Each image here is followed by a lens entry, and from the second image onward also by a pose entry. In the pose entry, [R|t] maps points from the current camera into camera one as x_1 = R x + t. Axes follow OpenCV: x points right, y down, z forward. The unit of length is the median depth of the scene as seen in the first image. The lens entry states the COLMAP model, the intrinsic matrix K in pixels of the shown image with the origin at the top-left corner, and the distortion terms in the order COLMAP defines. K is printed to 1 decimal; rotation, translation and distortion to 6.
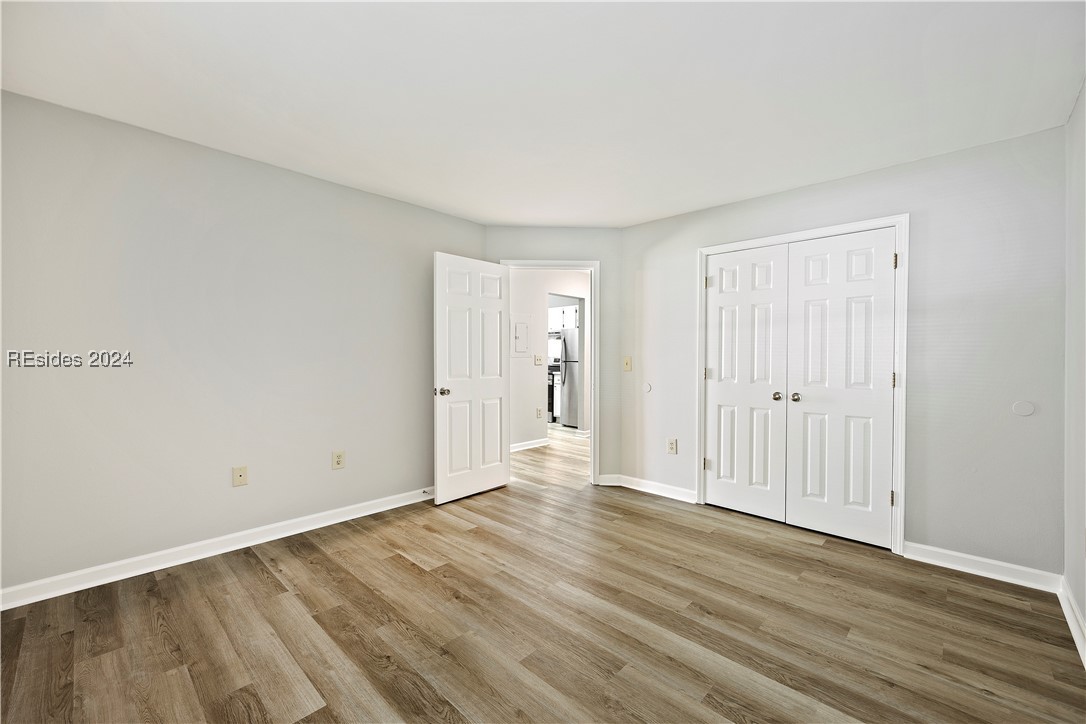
lens RADIAL K [[440.9, 0, 546.8], [0, 440.9, 356.2], [0, 0, 1]] dist [0.001054, 0.000439]
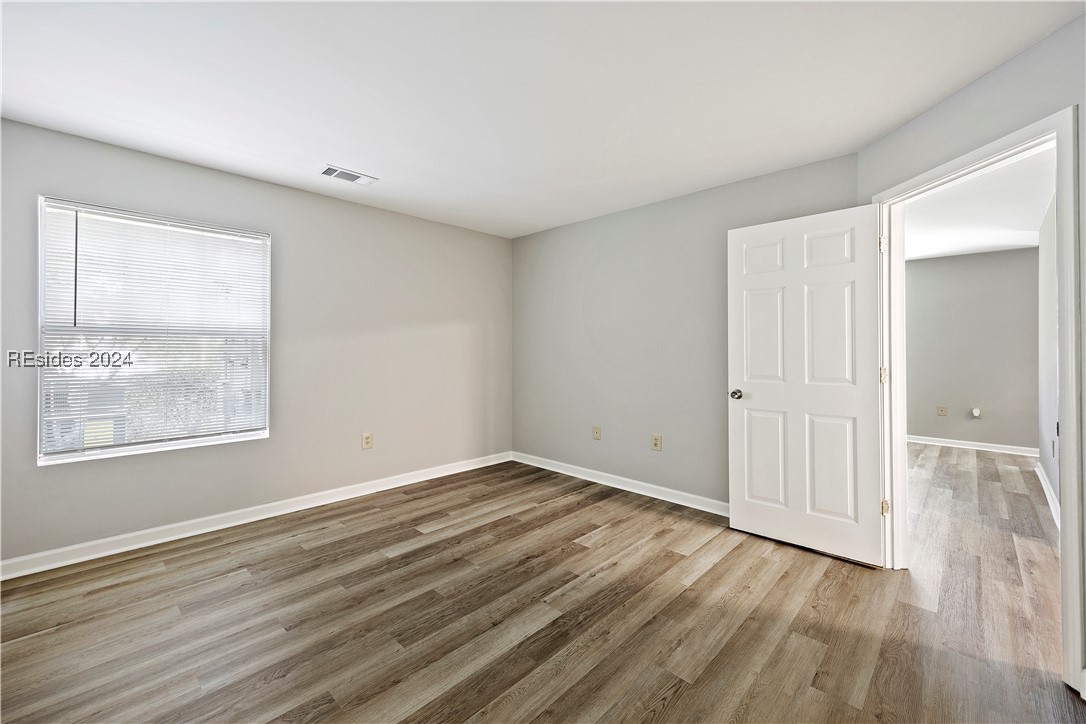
lens RADIAL K [[436.8, 0, 553.0], [0, 436.8, 352.0], [0, 0, 1]] dist [0.001965, 0.000211]
pose [[0.007232, -0.001411, -0.999973, 0.875491], [-0.006688, 0.999977, -0.001459, 0.006232], [0.999951, 0.006699, 0.007222, 0.972351]]
